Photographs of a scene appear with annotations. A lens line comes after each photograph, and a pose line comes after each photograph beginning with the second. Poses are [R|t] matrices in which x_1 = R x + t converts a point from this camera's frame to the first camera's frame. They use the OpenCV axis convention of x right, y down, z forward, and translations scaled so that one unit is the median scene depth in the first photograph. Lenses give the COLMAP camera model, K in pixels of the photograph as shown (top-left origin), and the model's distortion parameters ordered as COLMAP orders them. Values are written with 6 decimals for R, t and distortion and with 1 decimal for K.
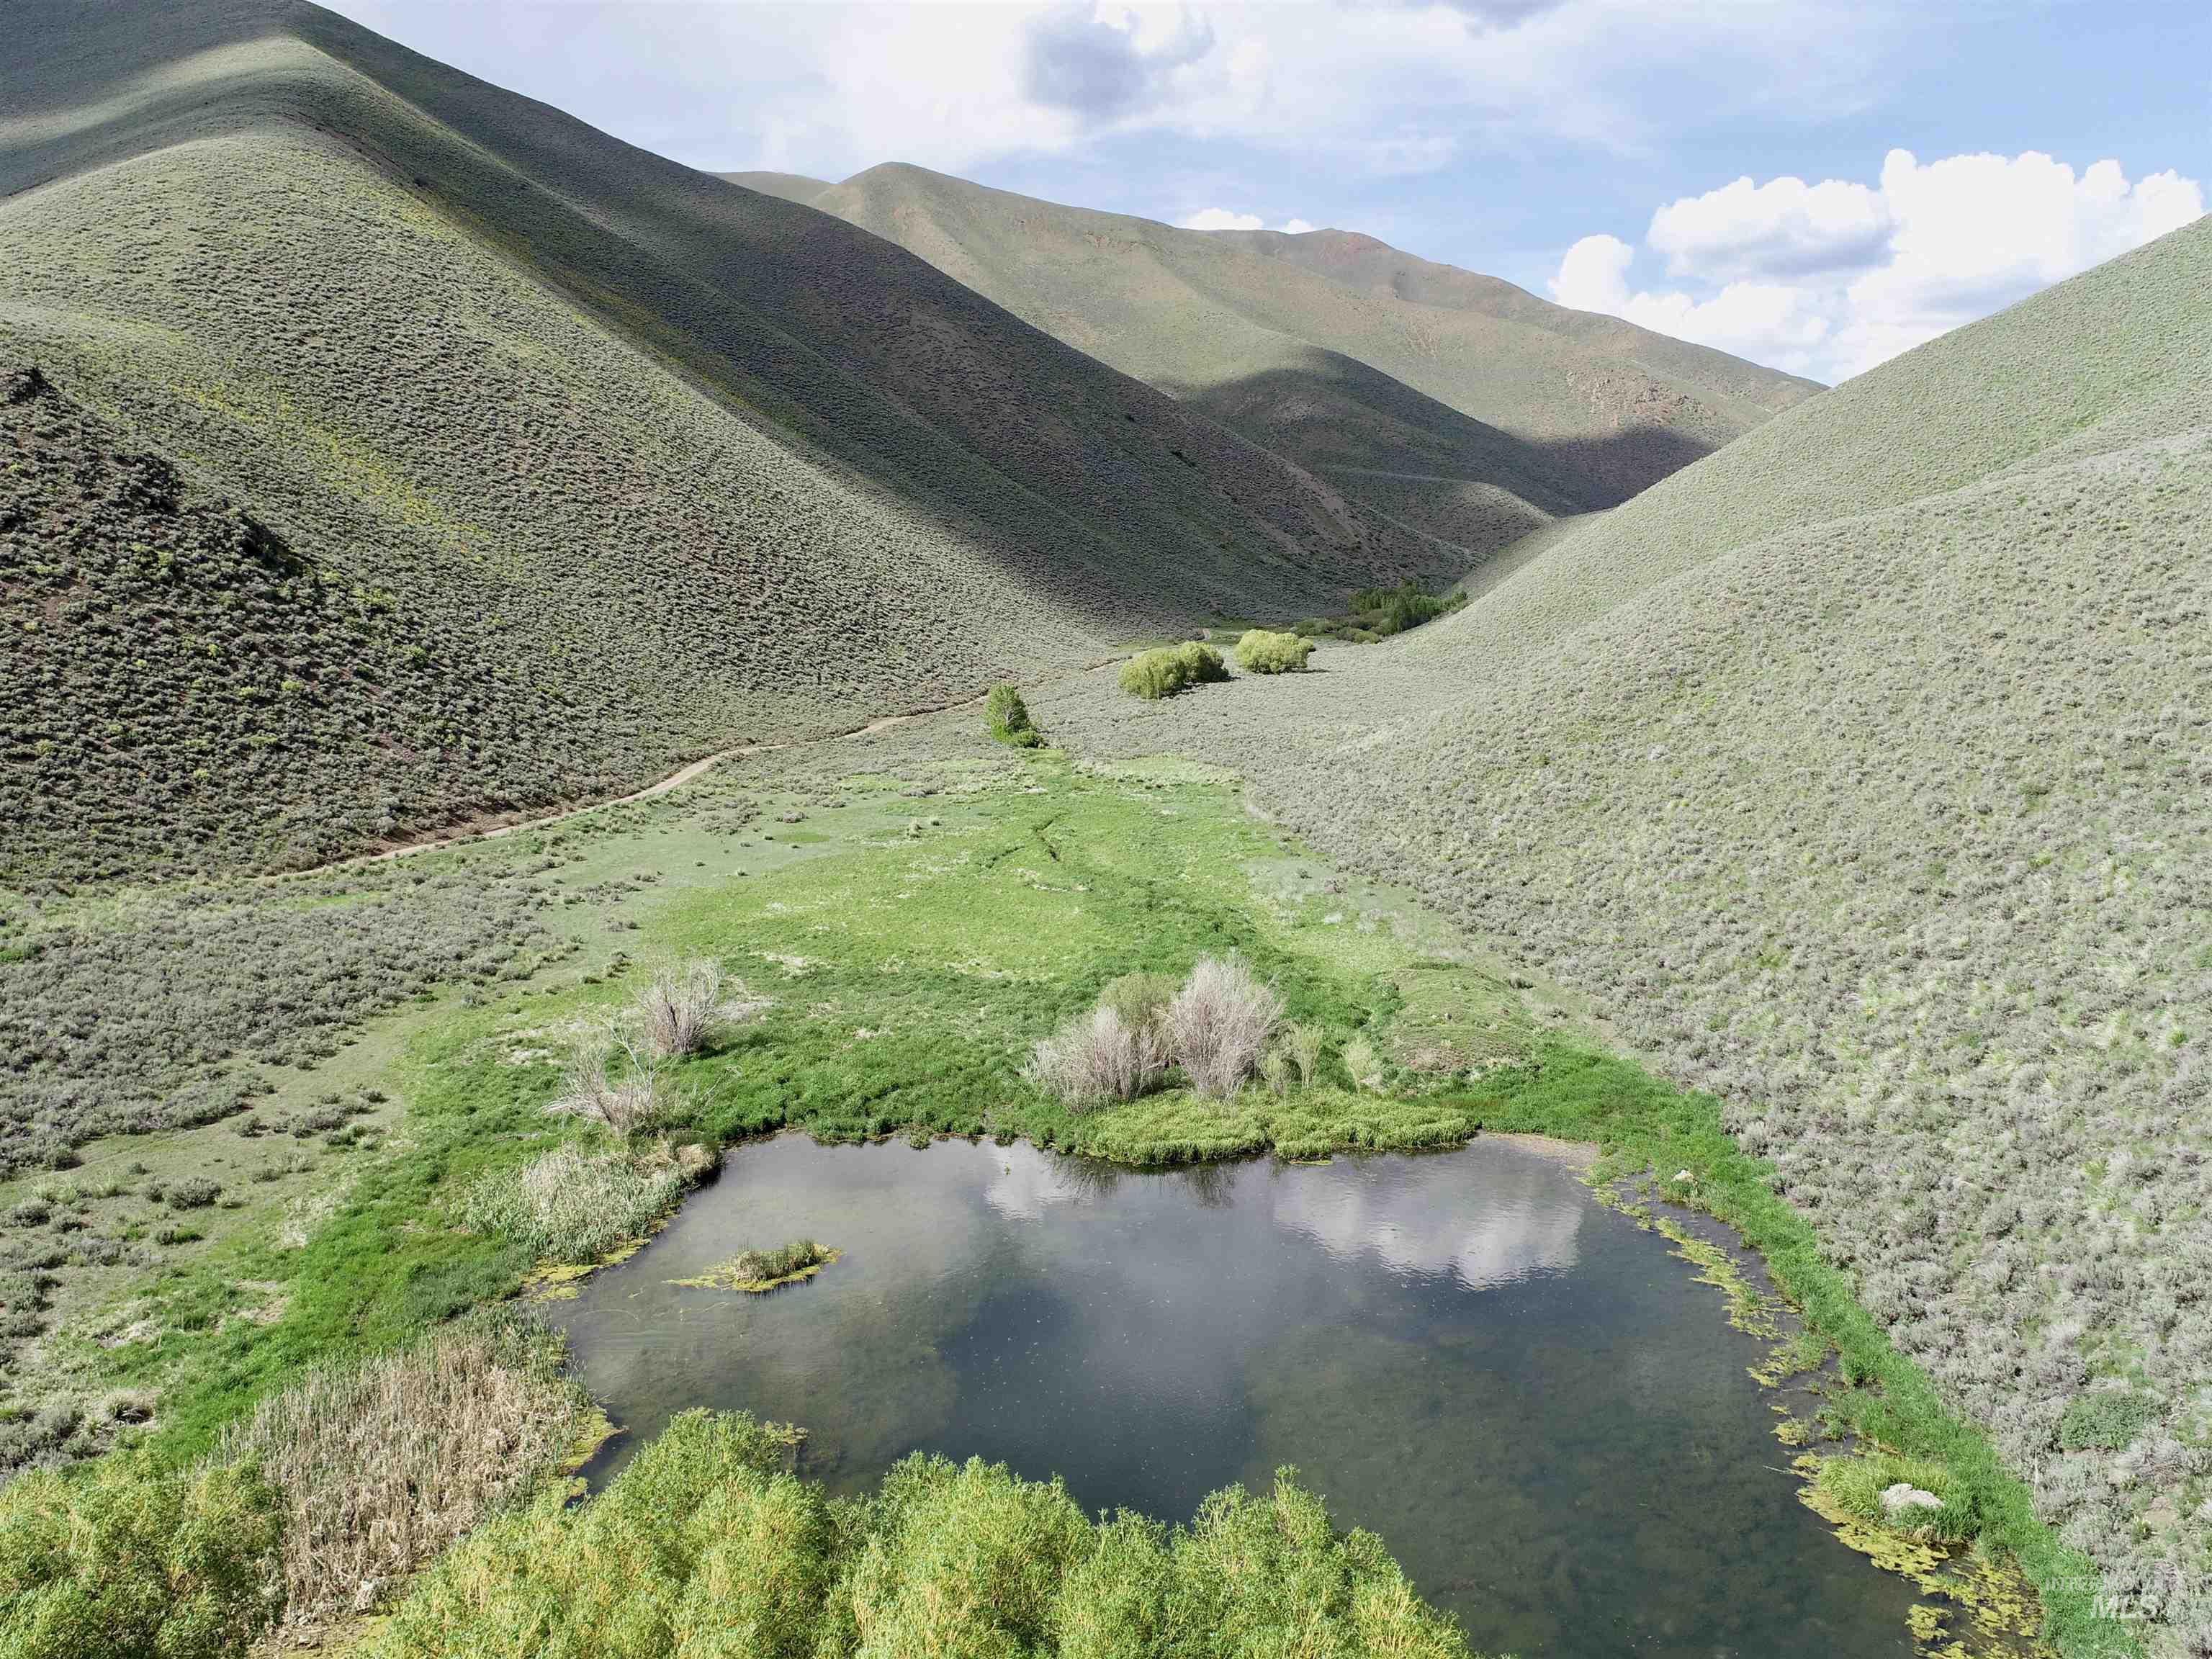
lens RADIAL K [[1691.2, 0, 1106.0], [0, 1691.2, 829.5], [0, 0, 1]] dist [-0.008465, 0.002039]
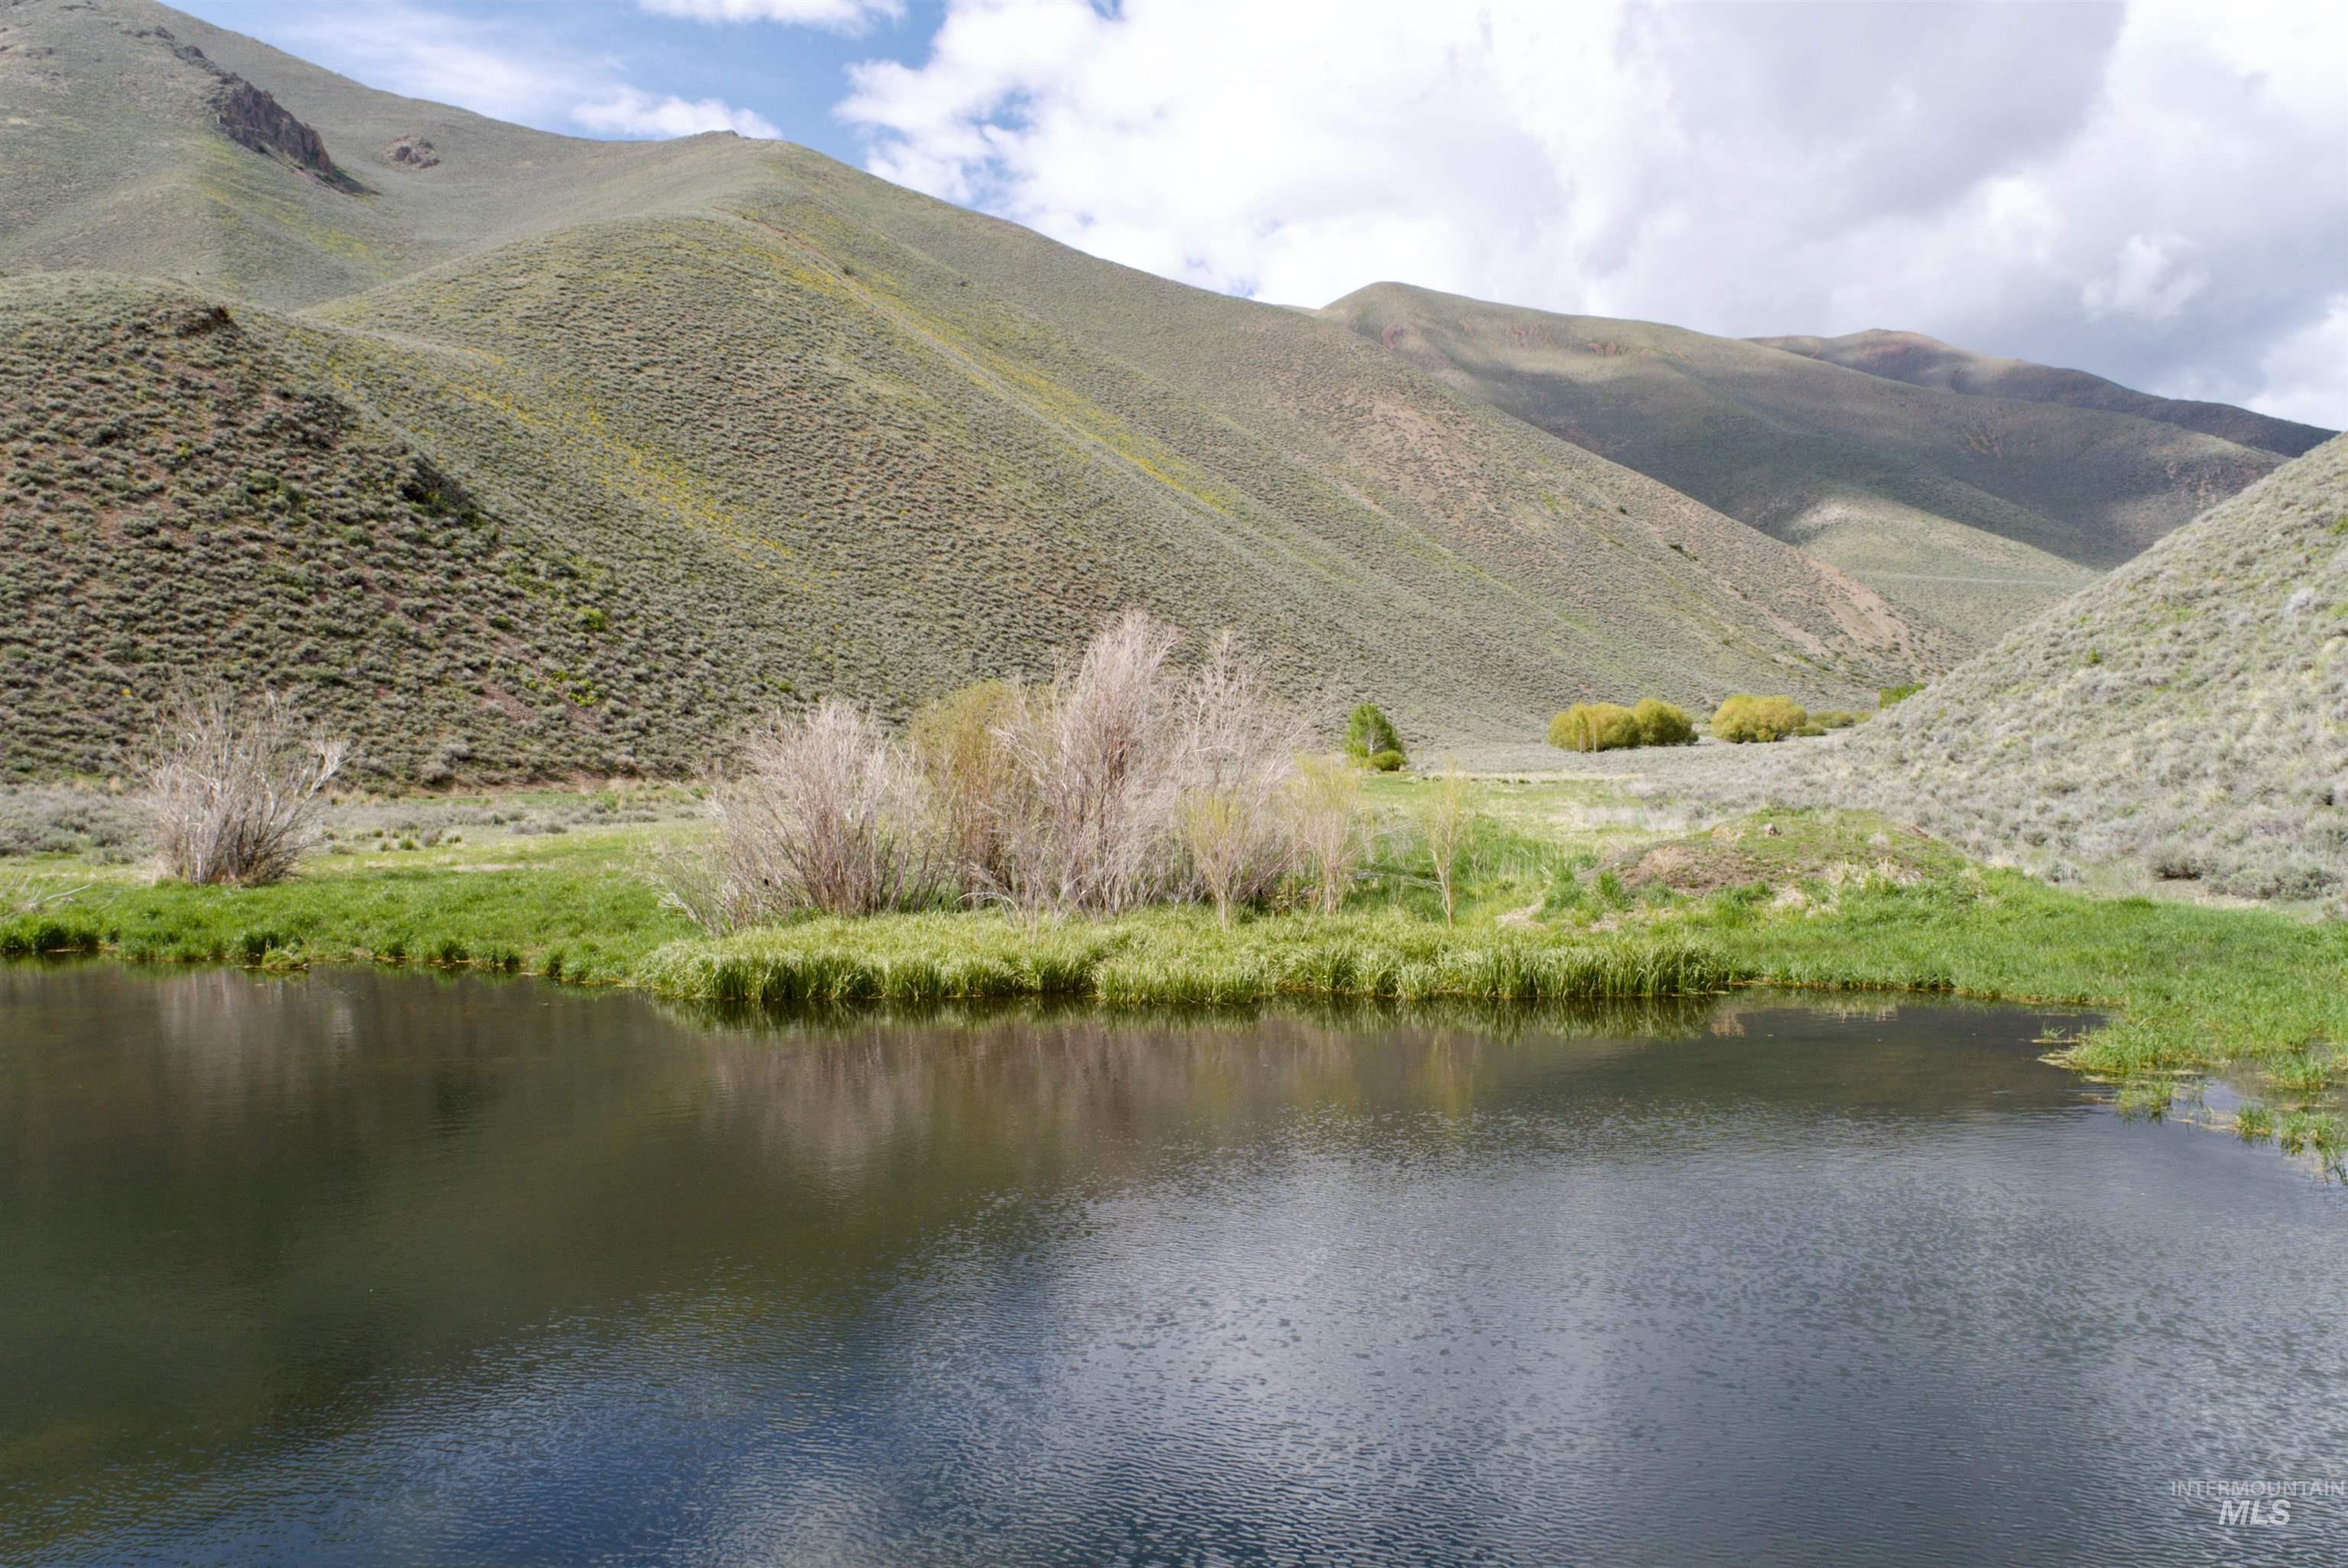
lens RADIAL K [[1795.2, 0, 1170.7], [0, 1795.2, 880.9], [0, 0, 1]] dist [-0.015855, 0.009834]
pose [[0.969910, 0.009728, -0.243267, 0.079790], [-0.025655, 0.997722, -0.062387, 0.075089], [0.242106, 0.066751, 0.967951, 0.254137]]
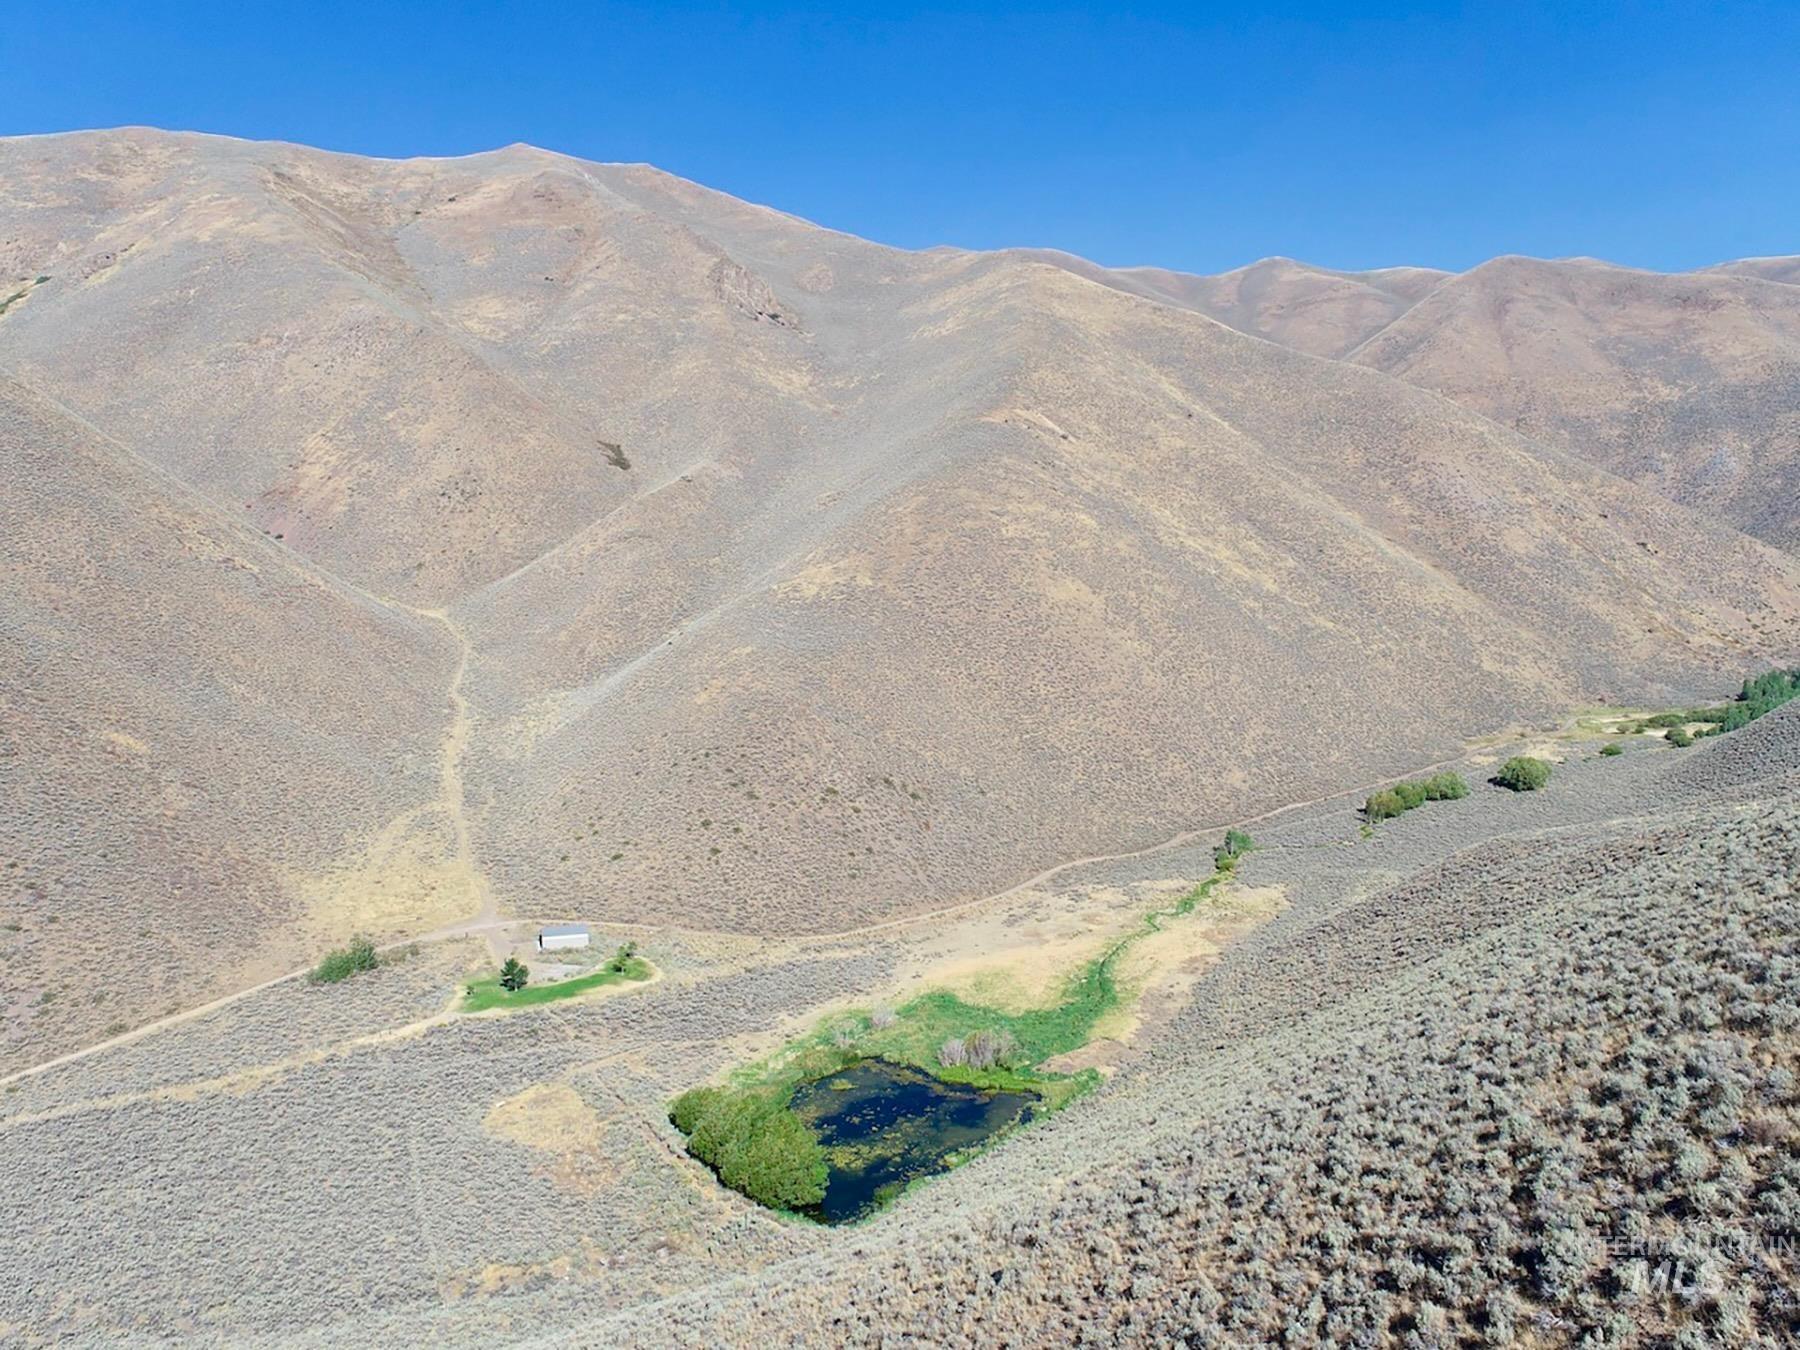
lens RADIAL K [[1378.7, 0, 900.0], [0, 1378.7, 675.0], [0, 0, 1]] dist [-0.004828, -0.014760]
pose [[0.841768, 0.027445, -0.539141, 0.670795], [-0.059666, 0.997318, -0.042390, -0.248327], [0.536532, 0.067851, 0.841148, -0.759567]]
